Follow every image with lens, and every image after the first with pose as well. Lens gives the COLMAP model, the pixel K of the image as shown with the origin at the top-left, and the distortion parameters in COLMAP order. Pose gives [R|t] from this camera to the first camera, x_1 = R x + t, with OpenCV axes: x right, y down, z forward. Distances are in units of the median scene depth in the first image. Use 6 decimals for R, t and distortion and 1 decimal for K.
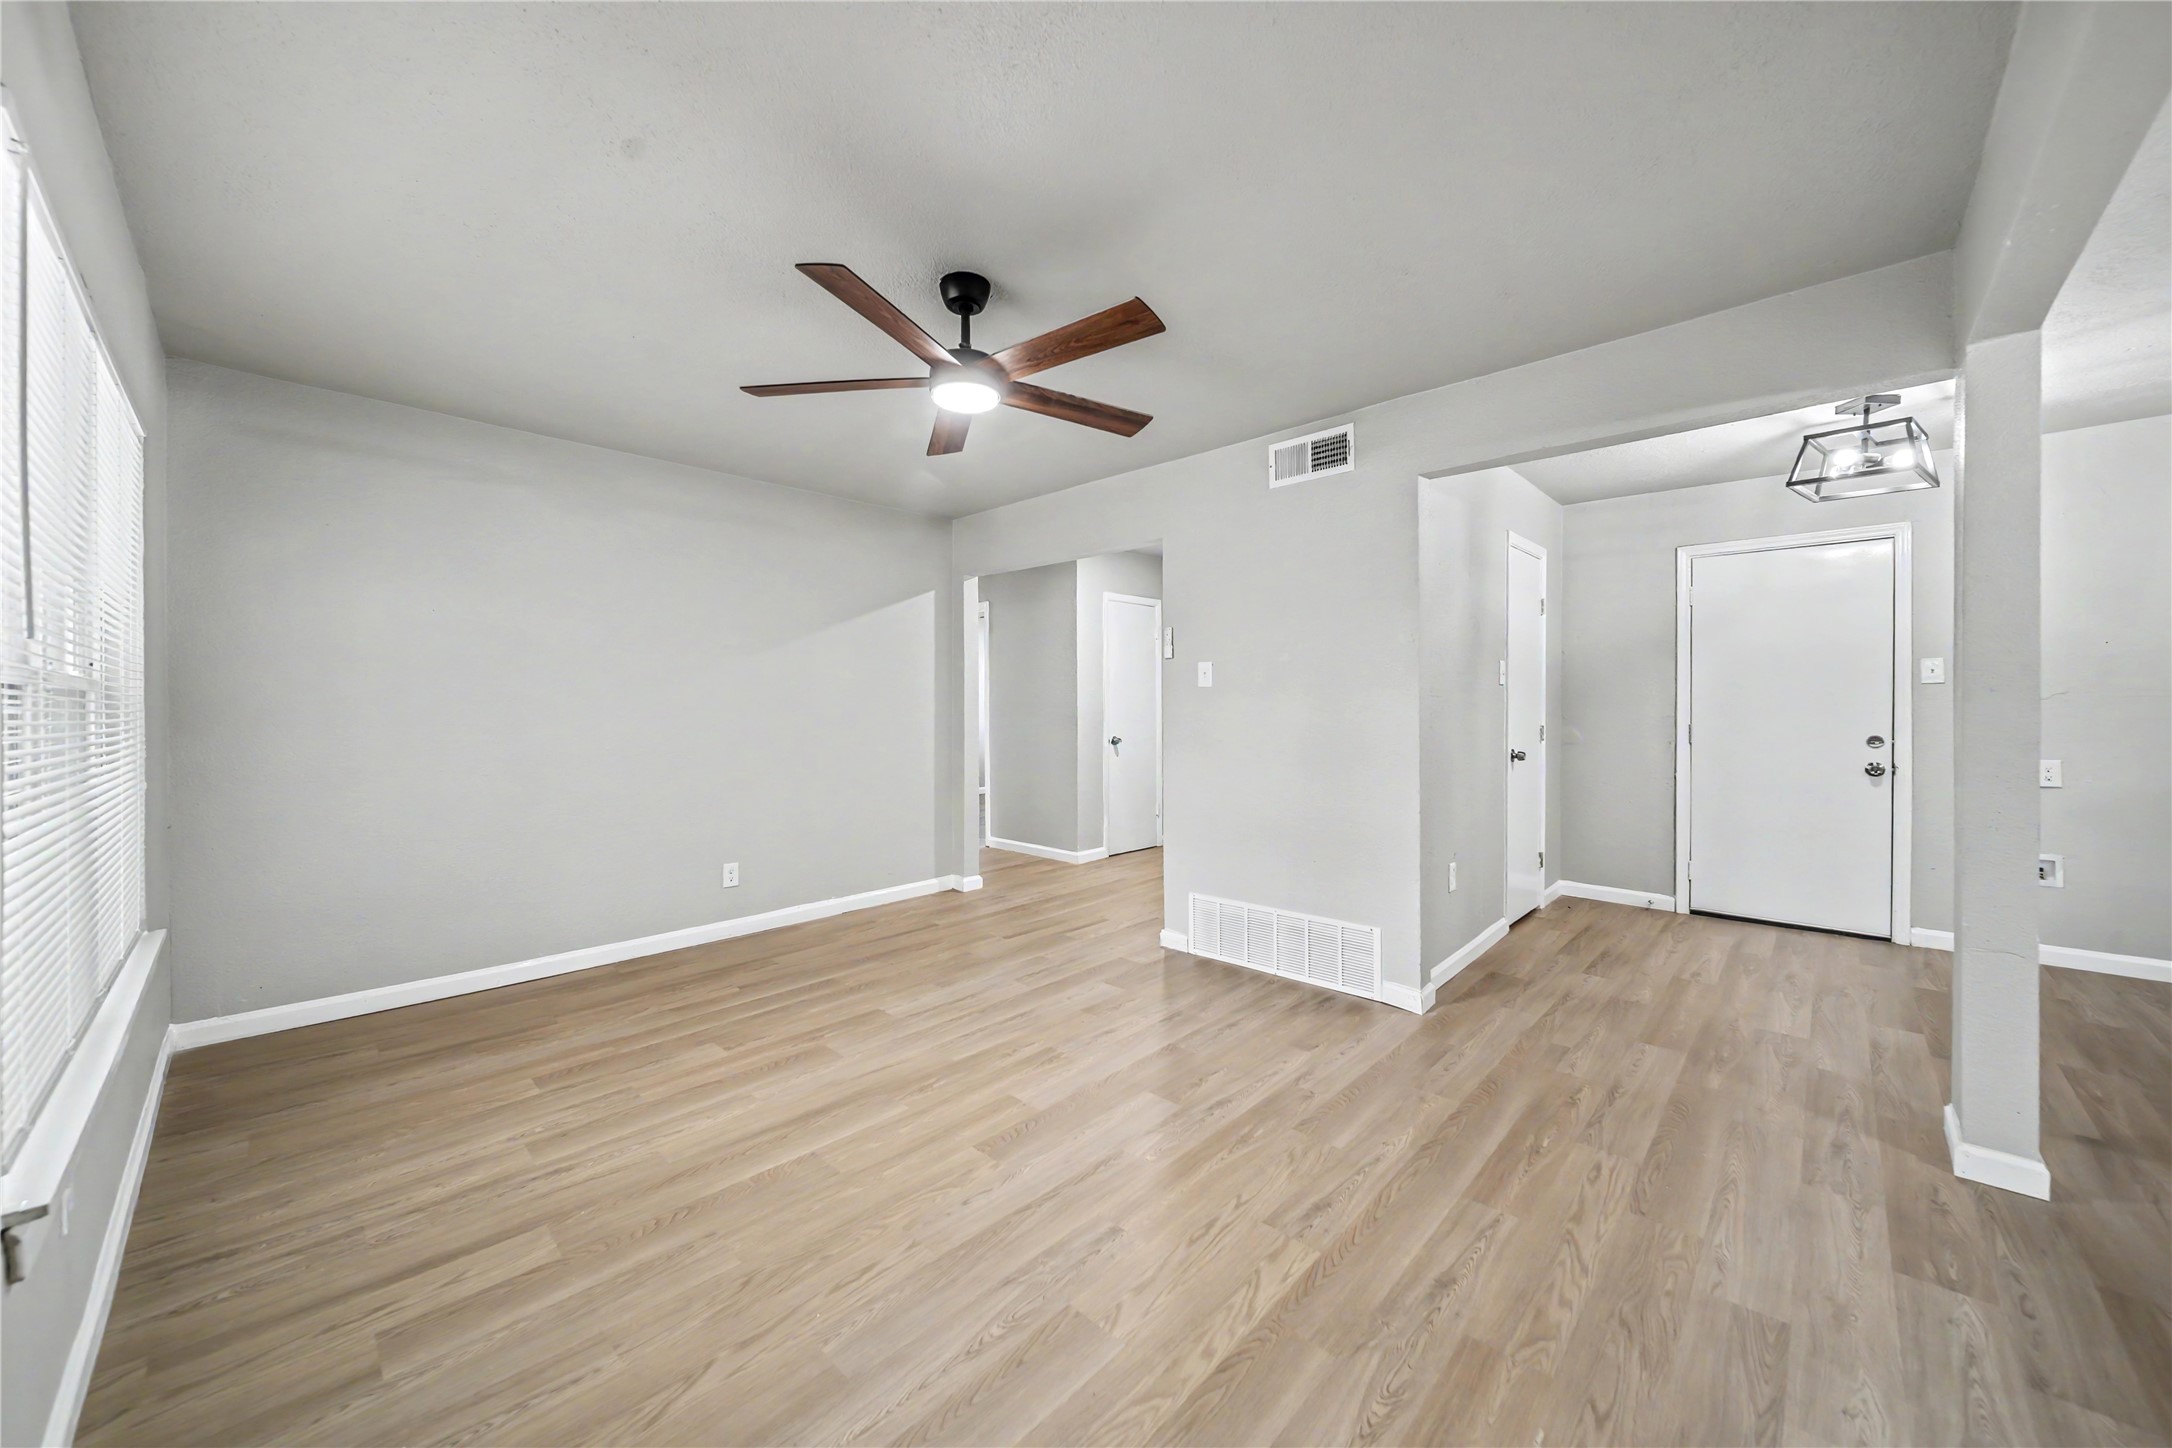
lens RADIAL K [[786.9, 0, 1072.3], [0, 786.9, 701.2], [0, 0, 1]] dist [-0.002965, -0.000557]
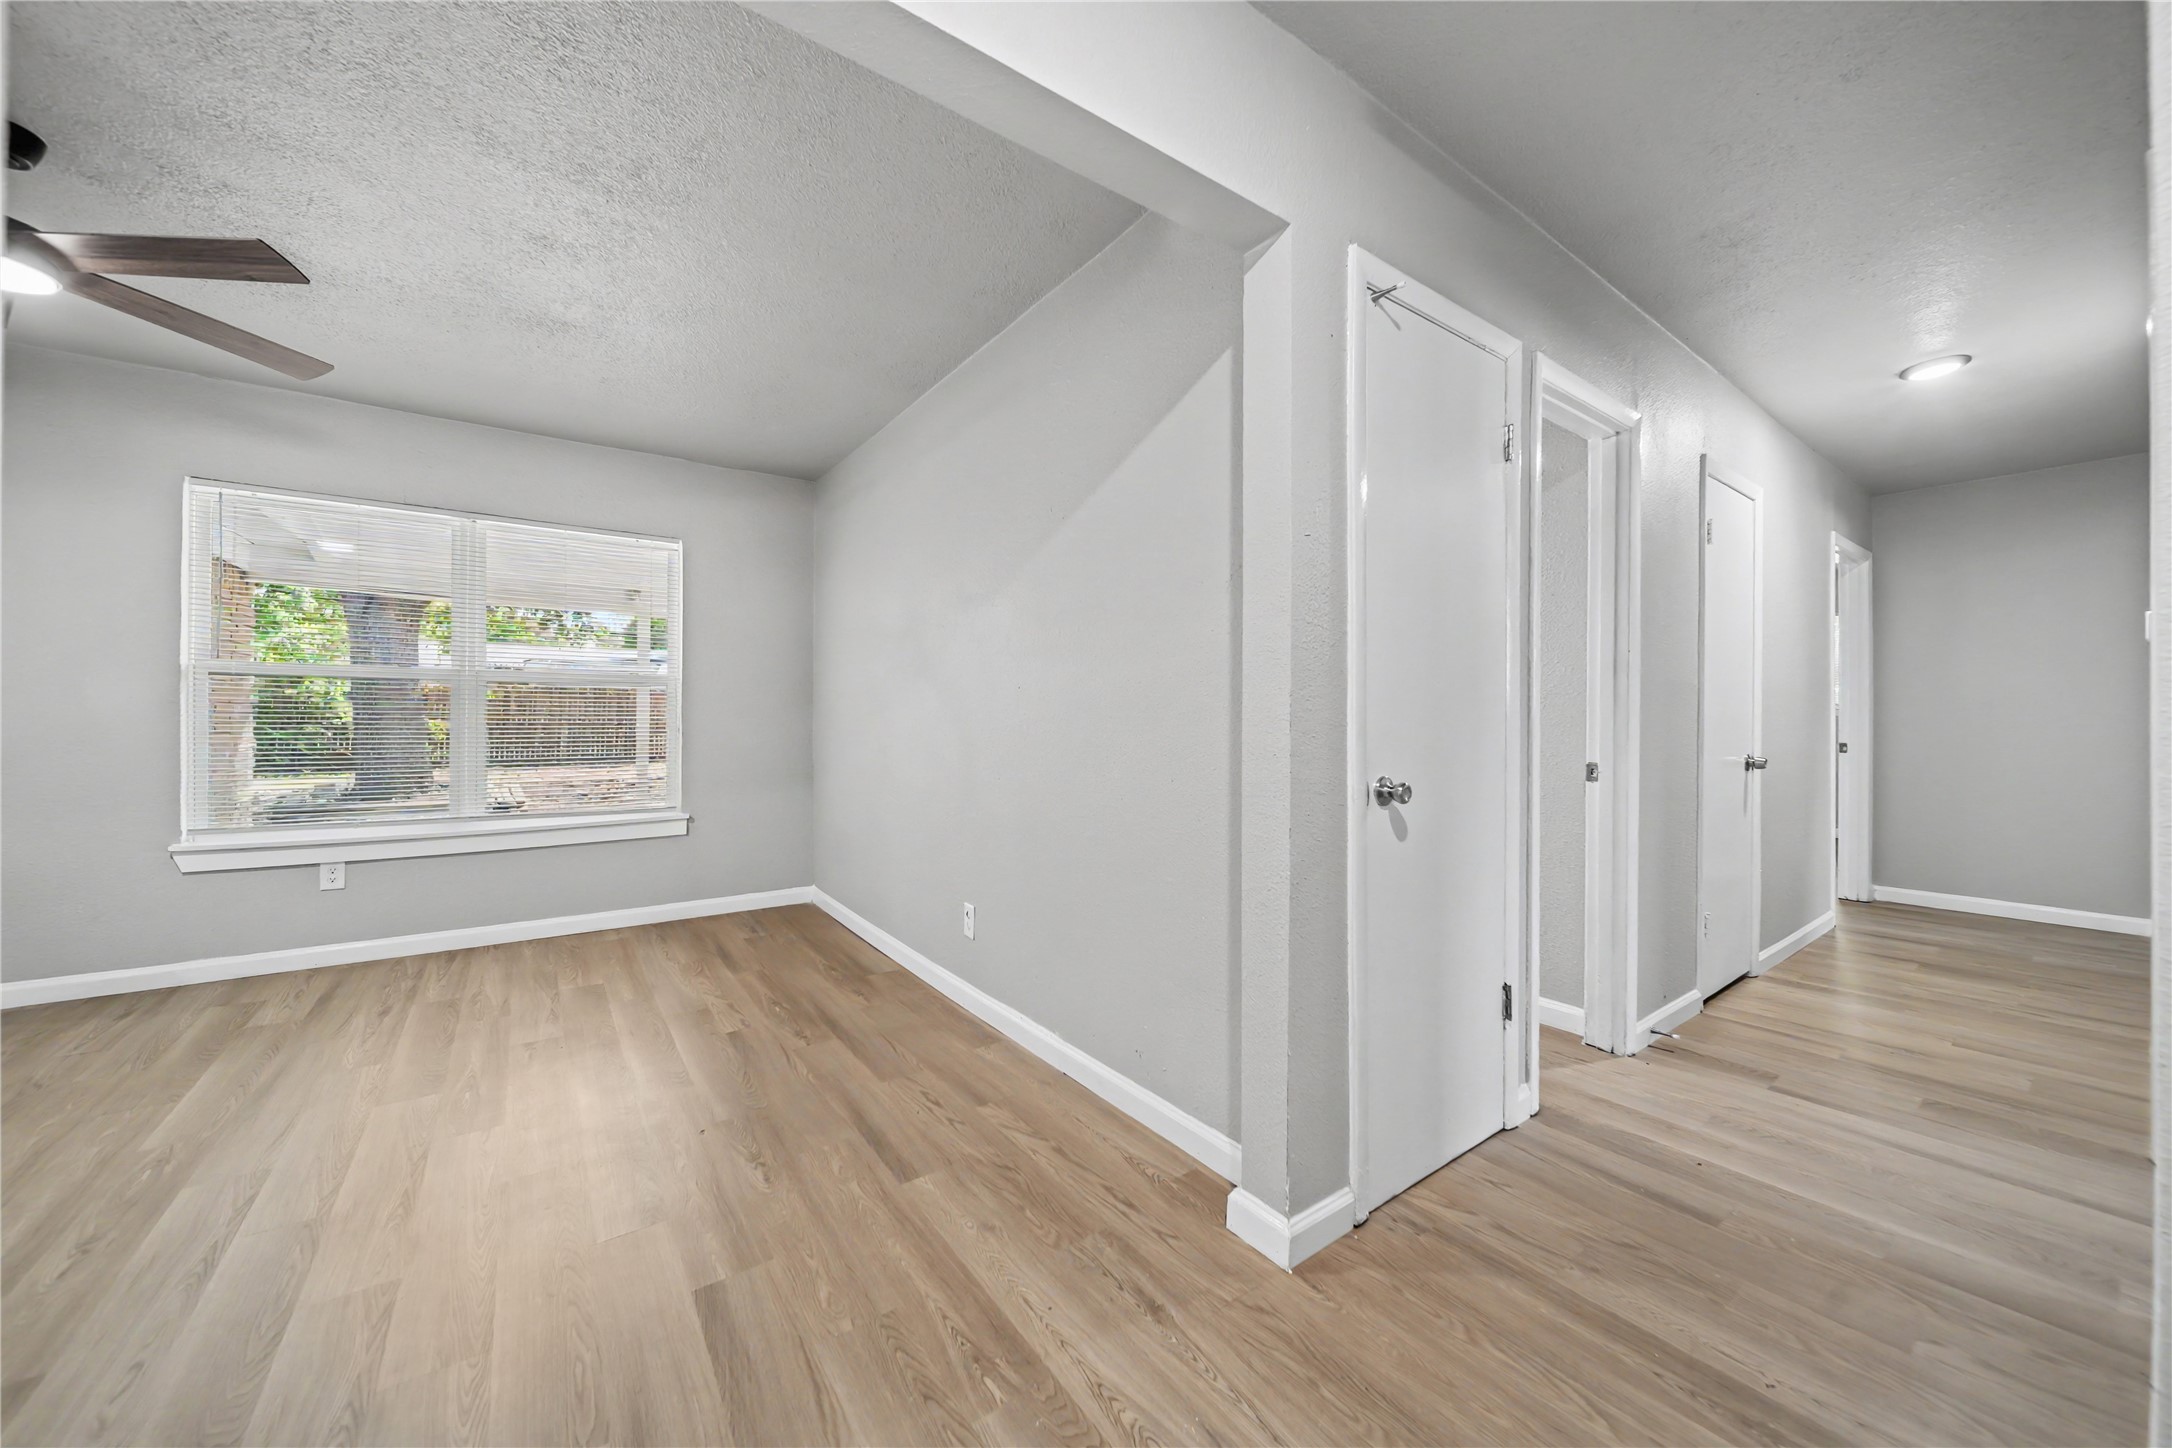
lens RADIAL K [[761.5, 0, 1078.5], [0, 761.5, 724.6], [0, 0, 1]] dist [-0.001745, -0.000307]
pose [[-0.178682, 0.009795, -0.983858, 0.349678], [0.003295, 0.999951, 0.009357, 0.056685], [0.983901, -0.001570, -0.178706, 1.887672]]
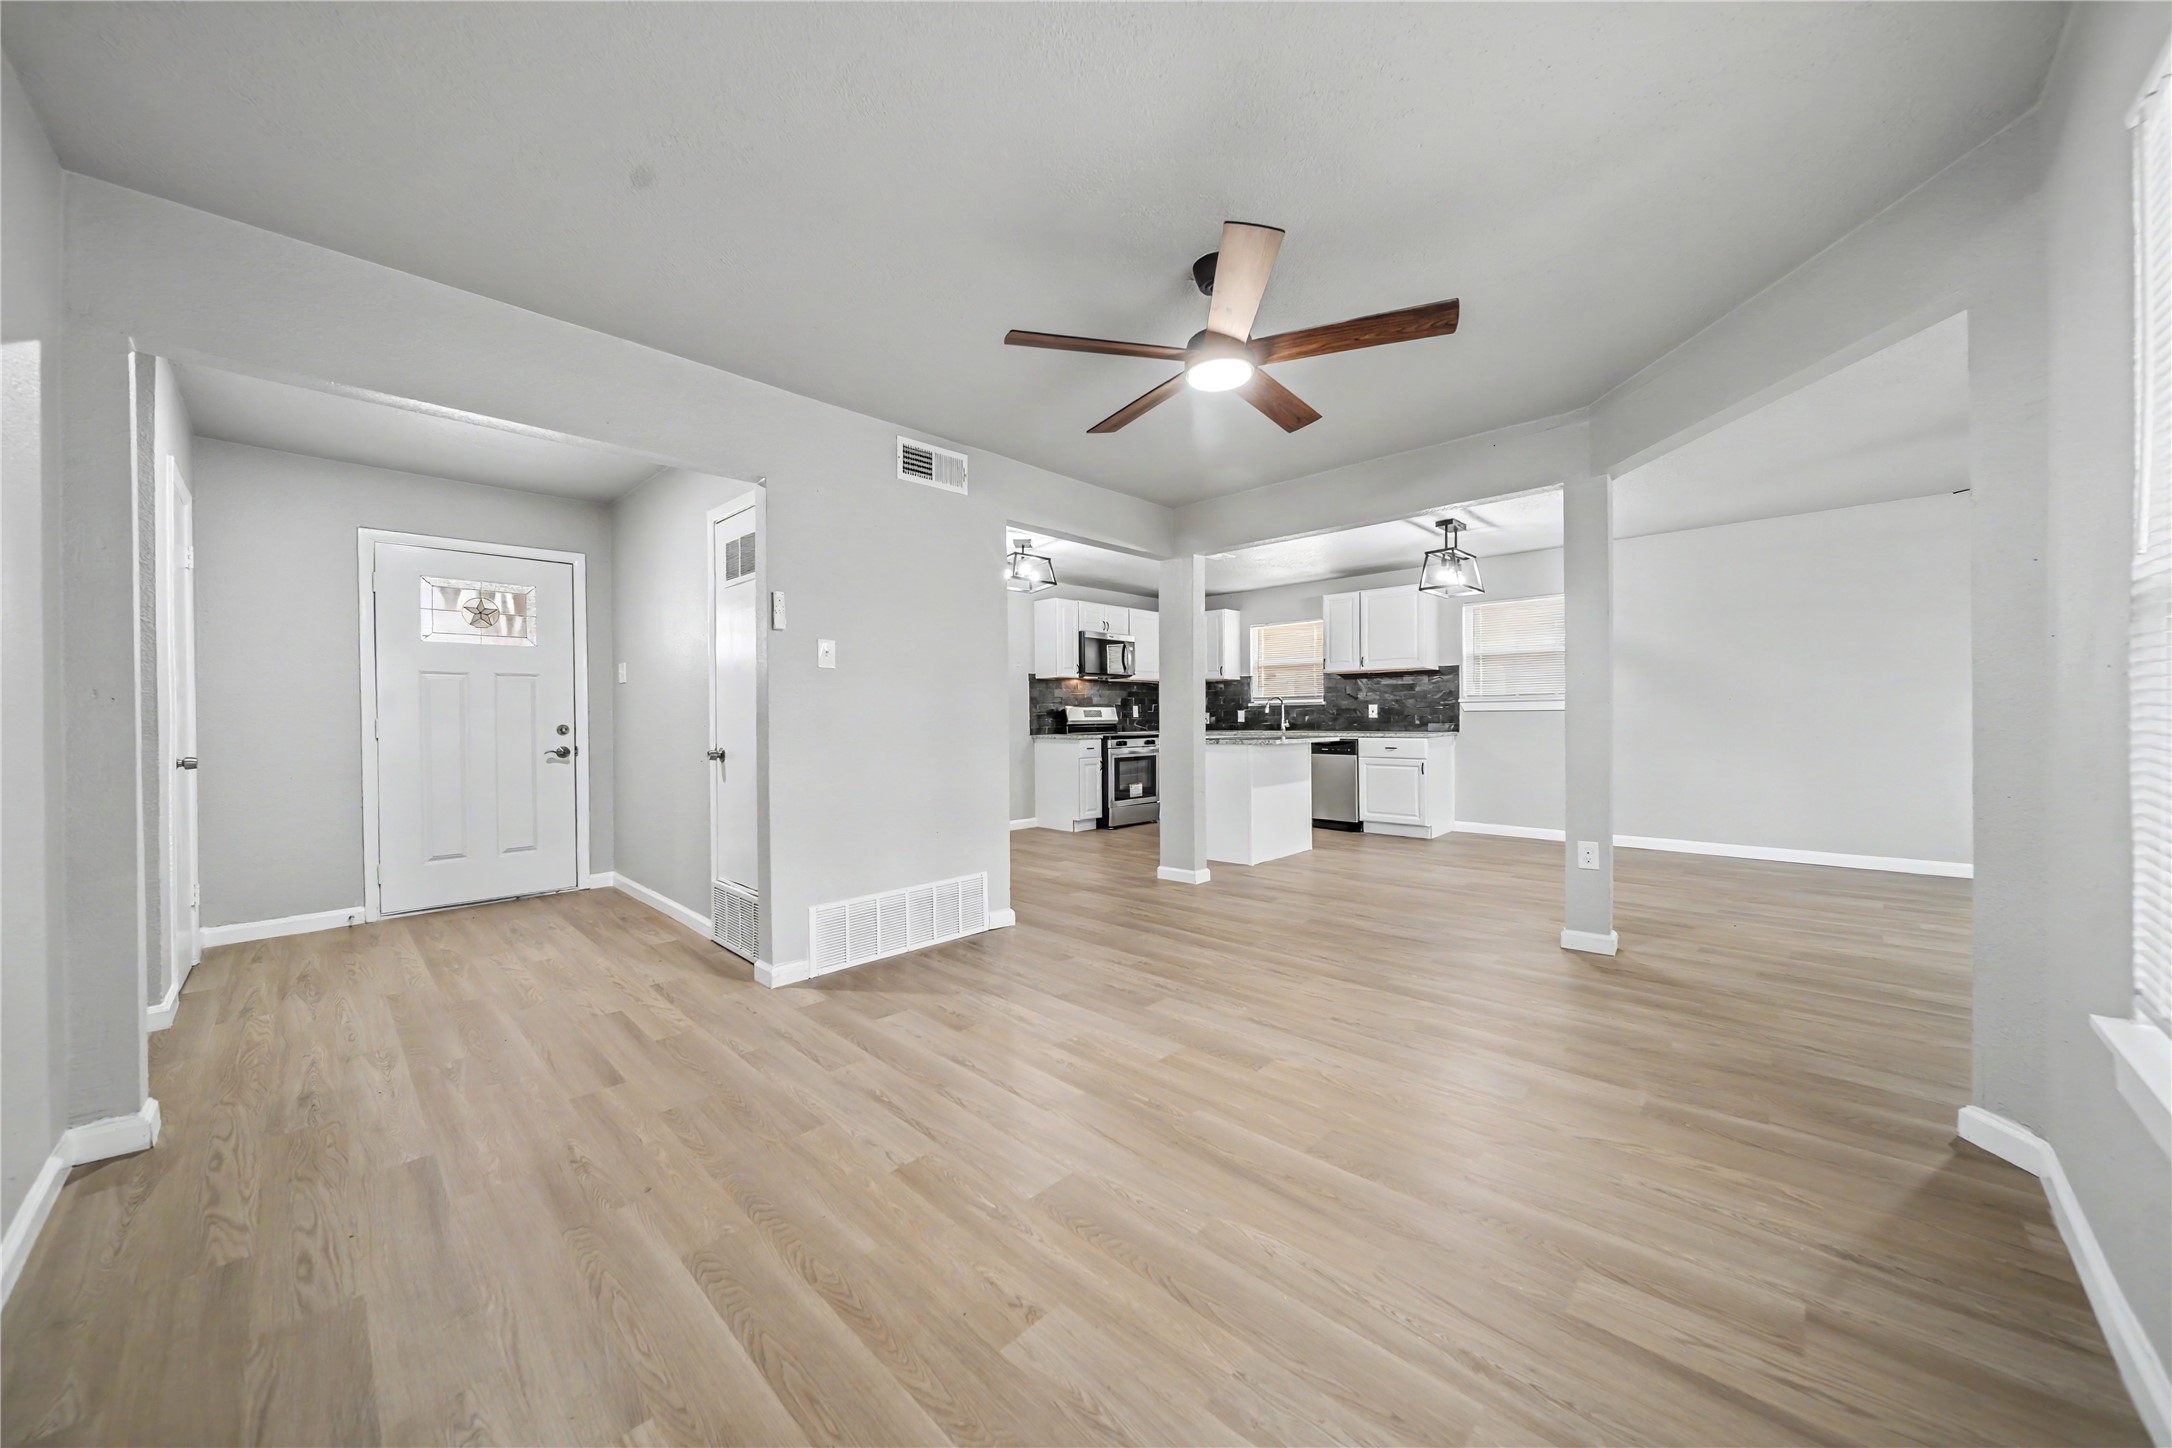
lens RADIAL K [[761.5, 0, 1078.5], [0, 761.5, 724.6], [0, 0, 1]] dist [-0.001745, -0.000307]
pose [[0.008240, -0.008018, 0.999934, -0.971878], [0.002873, 0.999964, 0.007994, 0.055706], [-0.999962, 0.002807, 0.008263, 1.007183]]
